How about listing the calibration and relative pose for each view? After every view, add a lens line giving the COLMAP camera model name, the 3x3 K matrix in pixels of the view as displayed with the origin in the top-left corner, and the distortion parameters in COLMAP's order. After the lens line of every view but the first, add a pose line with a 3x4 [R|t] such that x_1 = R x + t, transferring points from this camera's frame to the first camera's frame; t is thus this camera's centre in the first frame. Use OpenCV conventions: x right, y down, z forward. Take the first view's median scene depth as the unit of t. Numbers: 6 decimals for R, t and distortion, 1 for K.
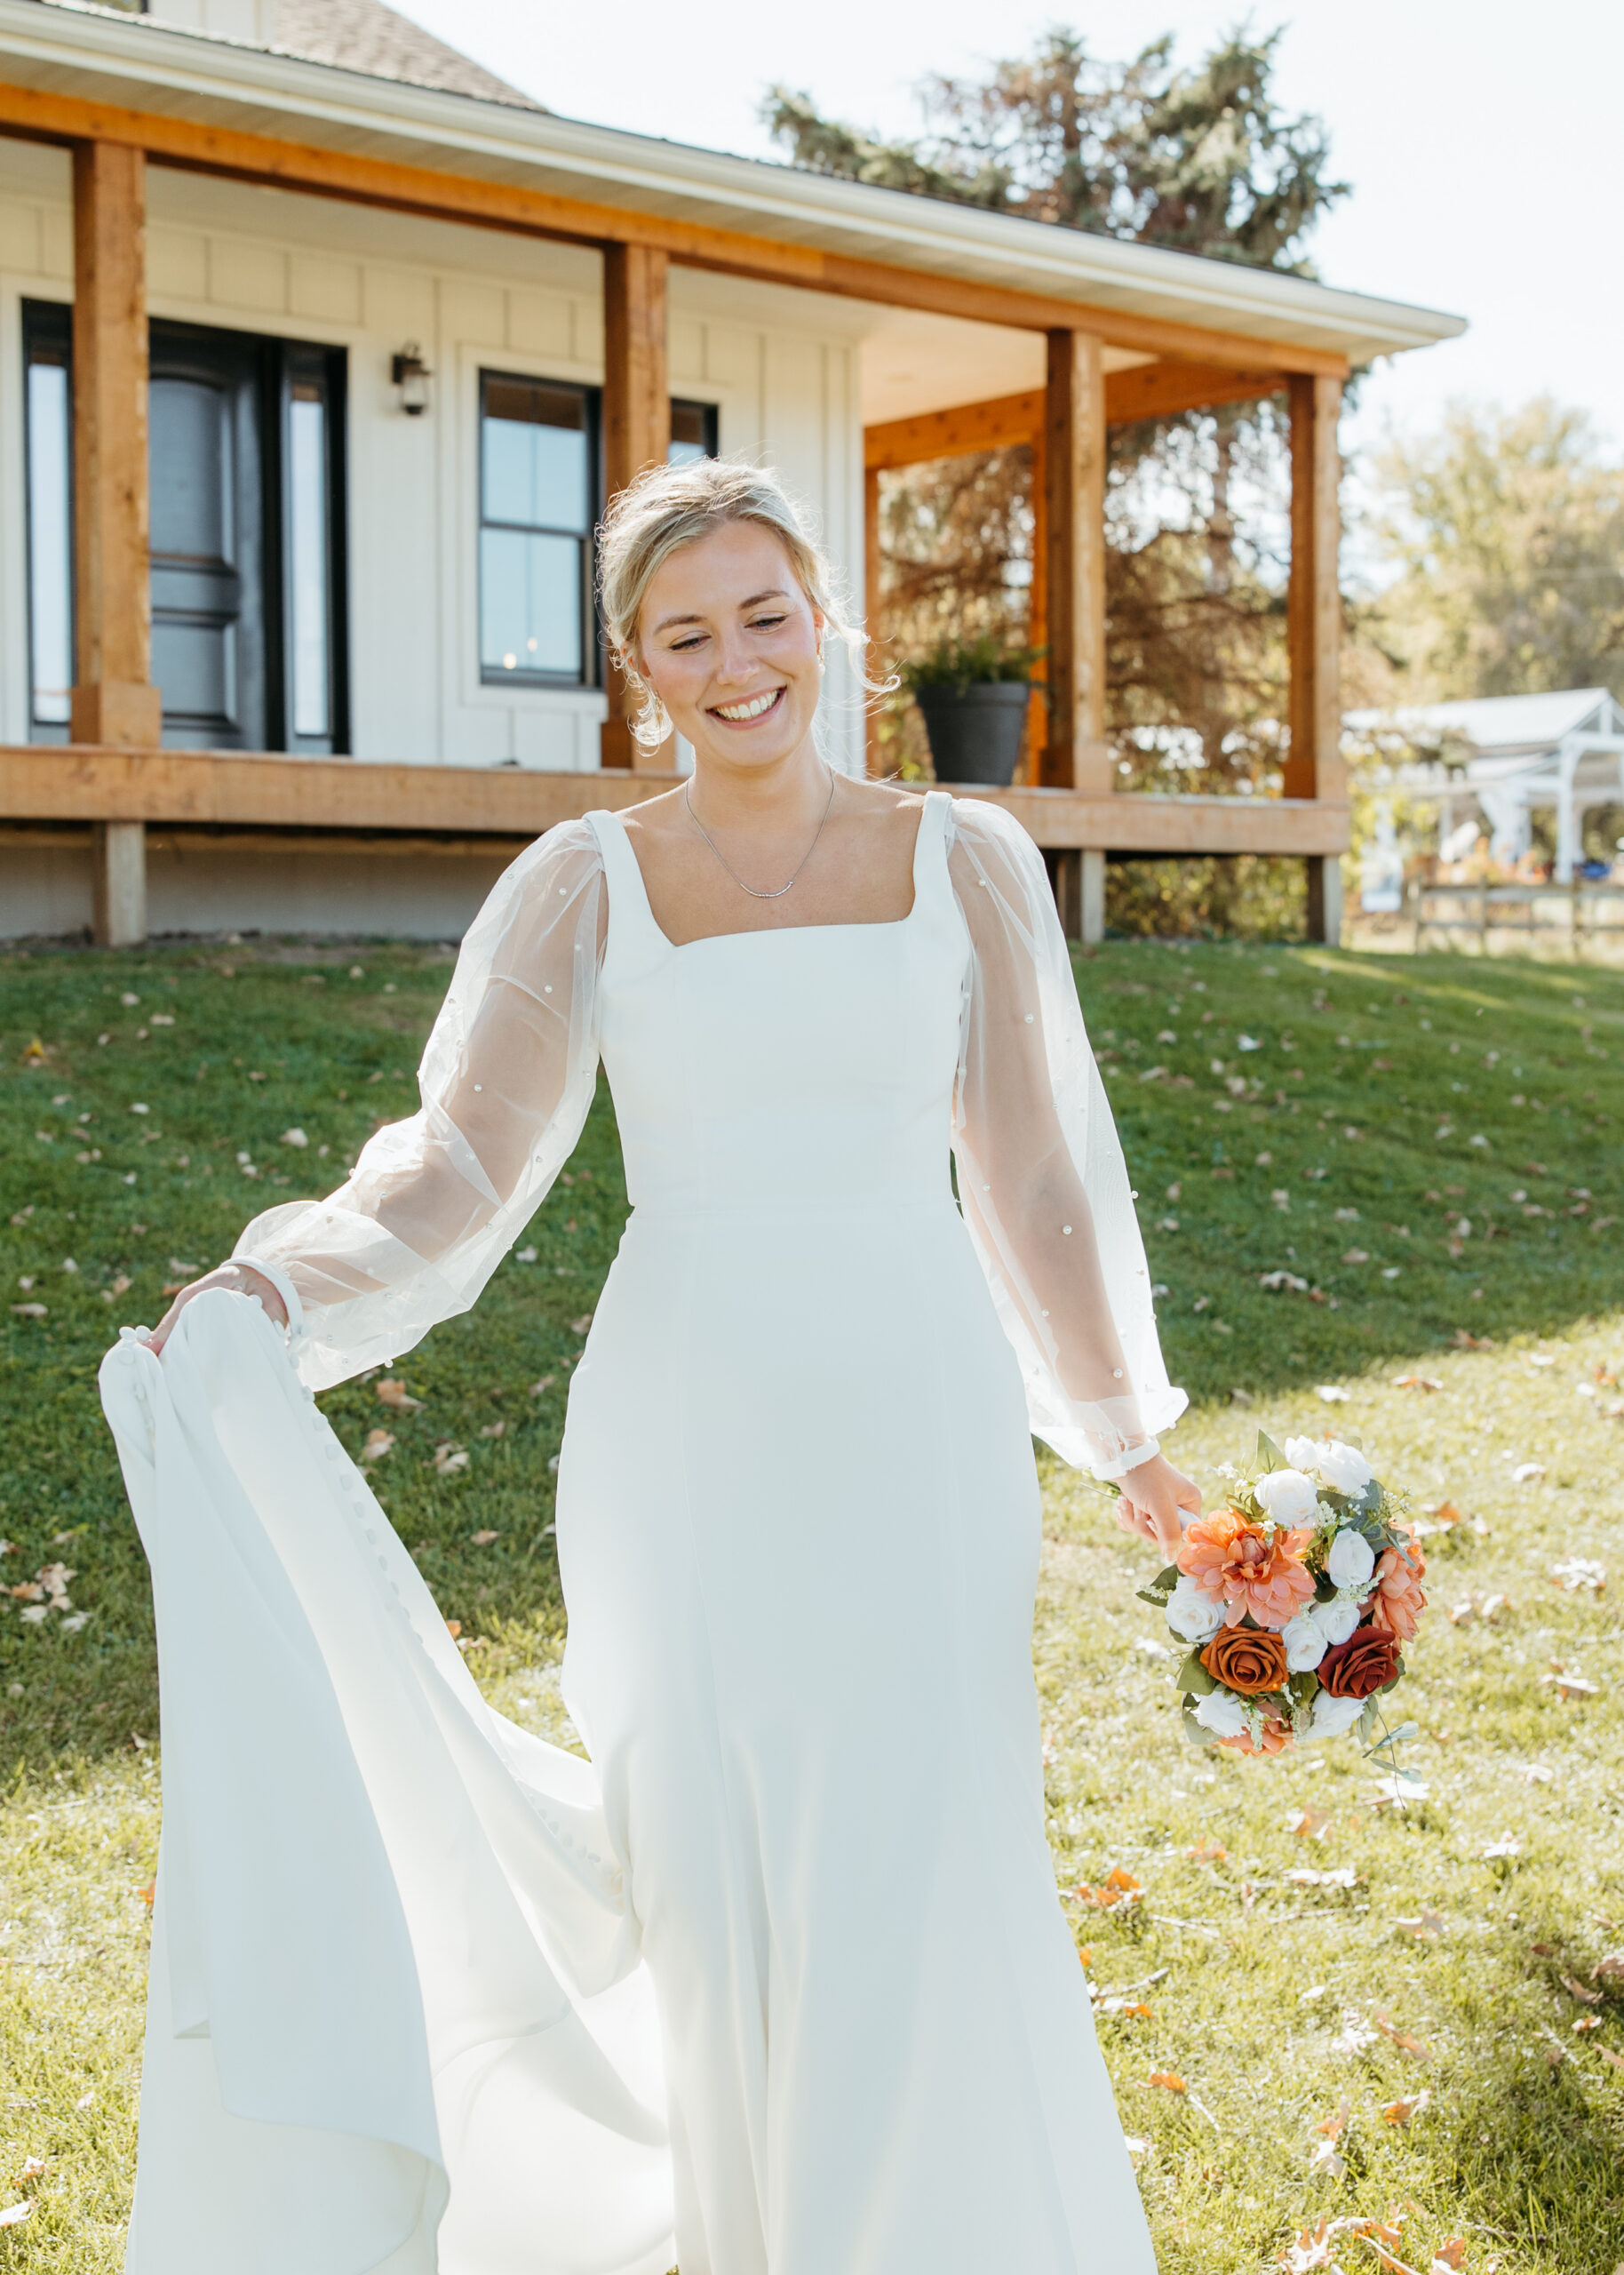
lens RADIAL K [[2971.8, 0, 775.7], [0, 2971.8, 1048.7], [0, 0, 1]] dist [0.008651, 0.000000]
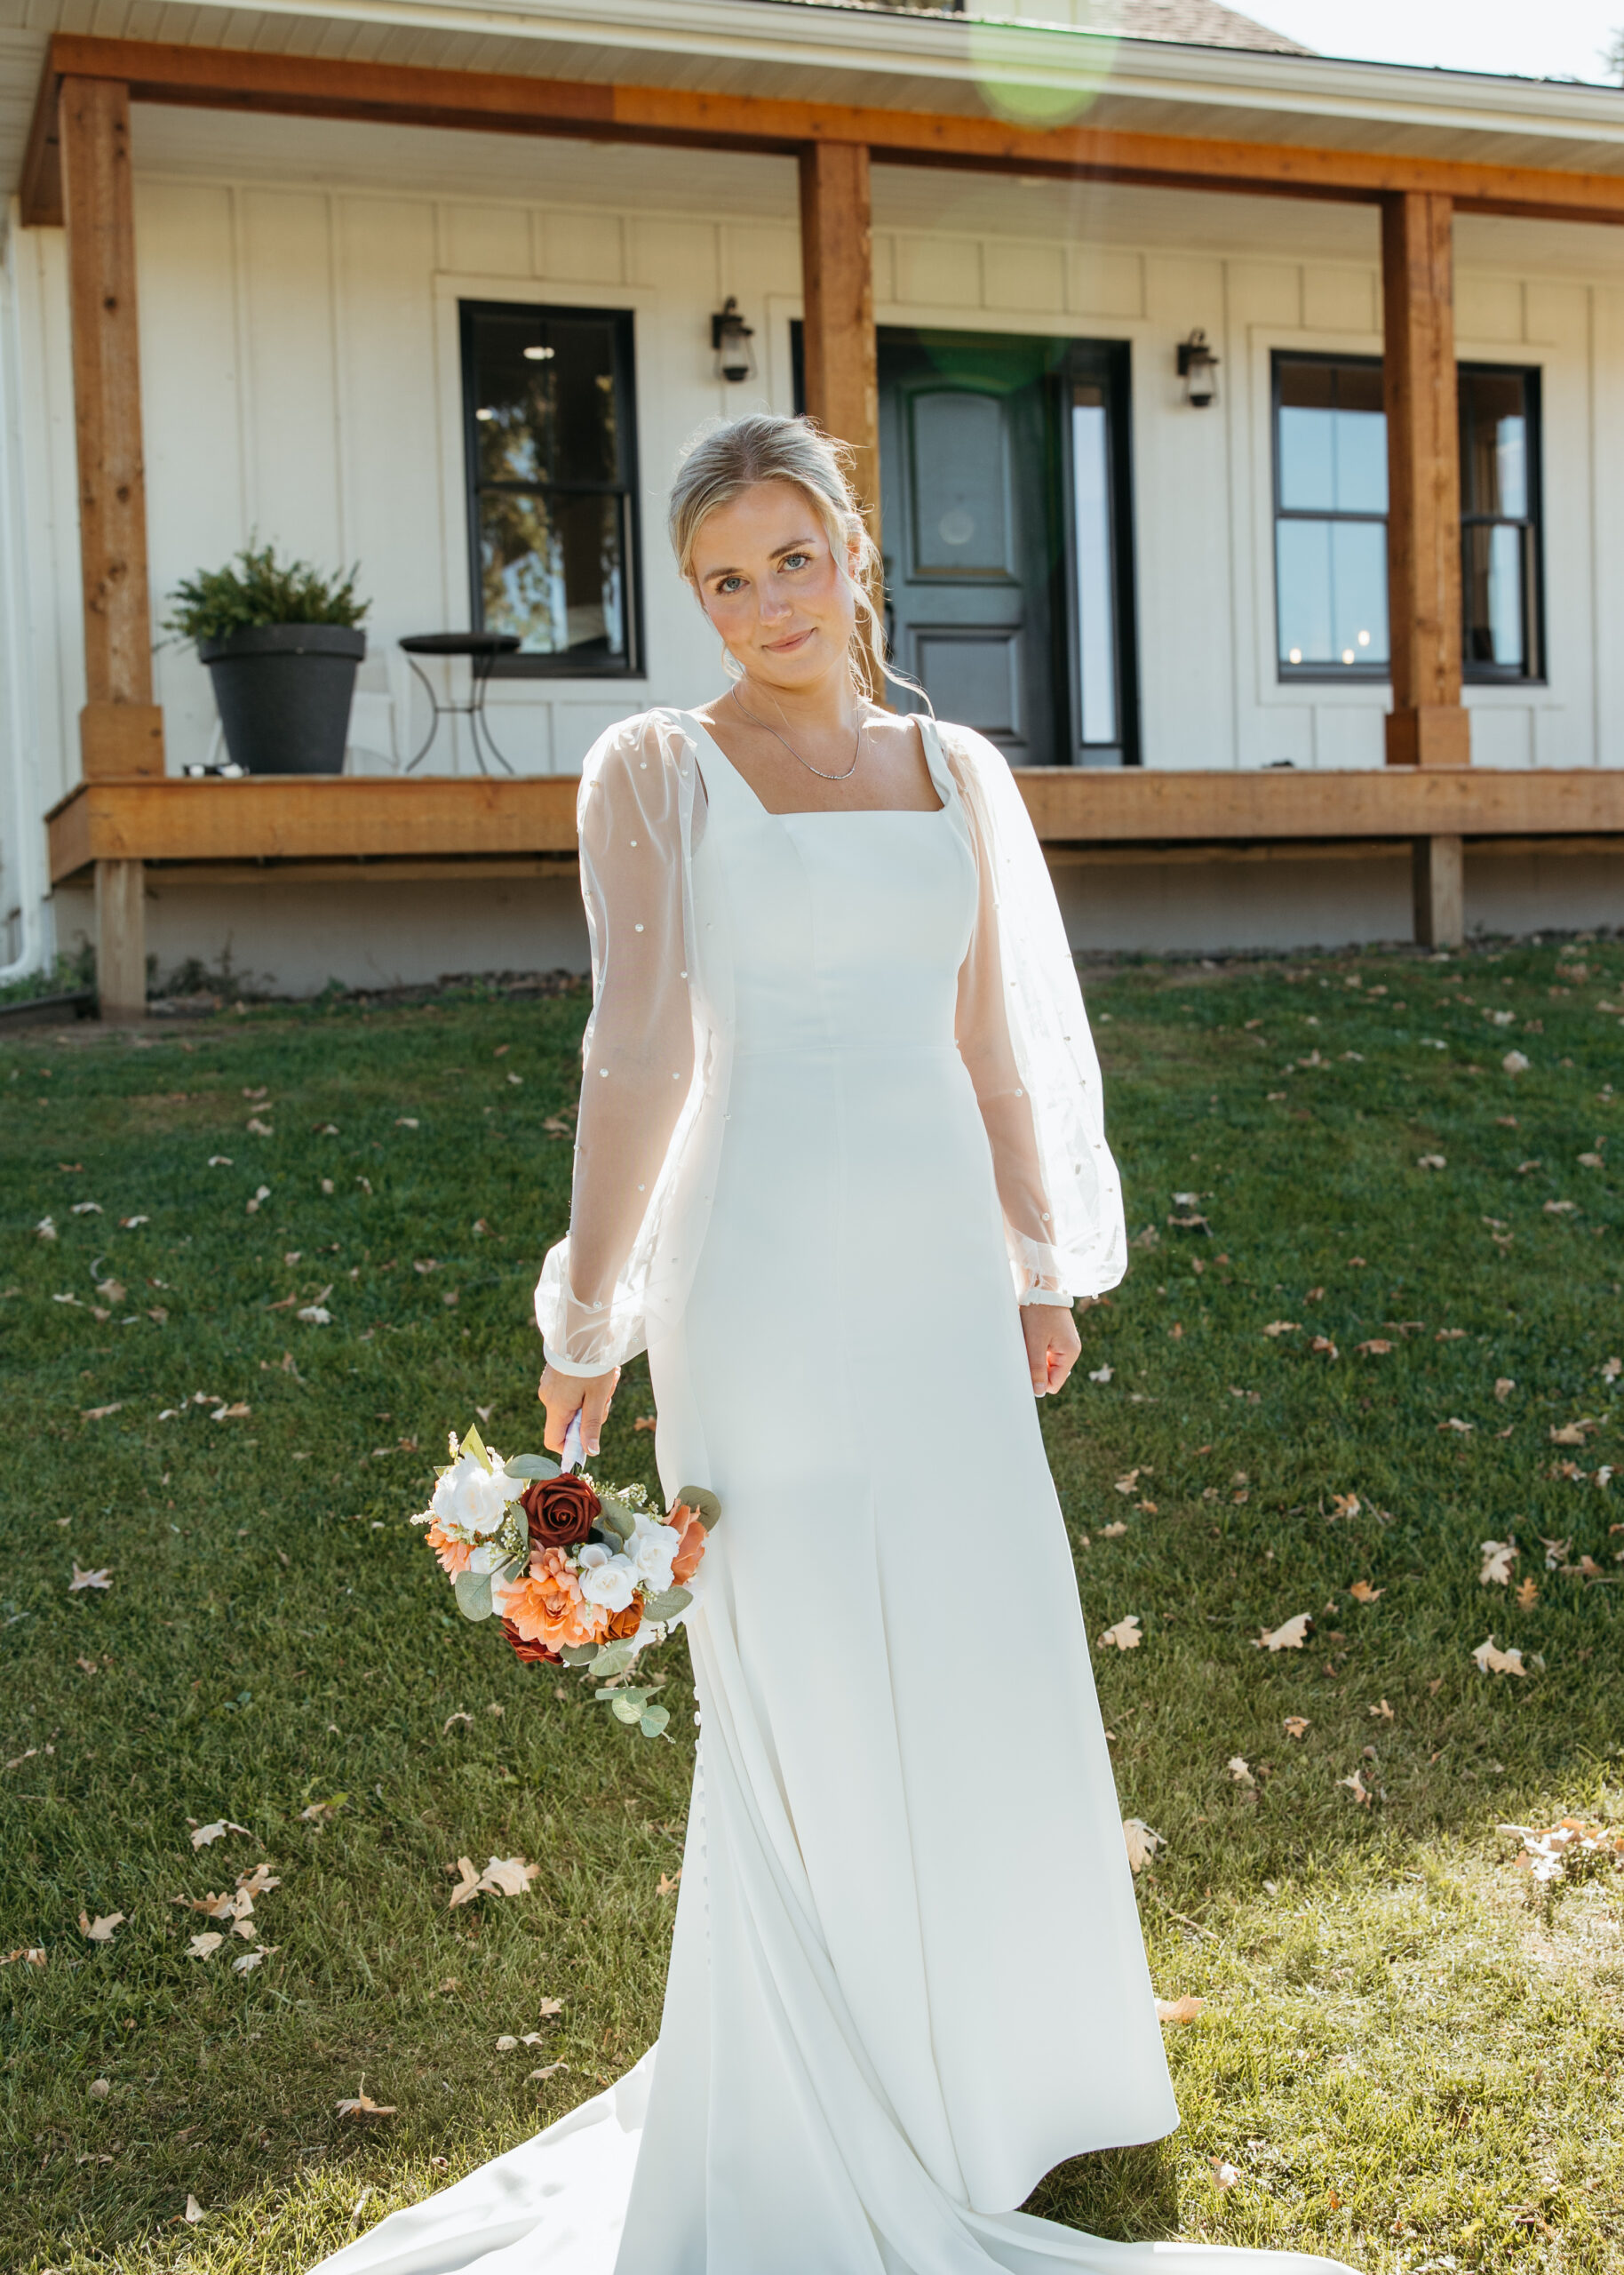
lens RADIAL K [[2610.0, 0, 845.5], [0, 2610.0, 1077.7], [0, 0, 1]] dist [0.014120, 0.000000]
pose [[0.944353, -0.009964, -0.328784, 0.049913], [0.017834, 0.999622, 0.020931, -0.016494], [0.328451, -0.025629, 0.944173, 0.169603]]
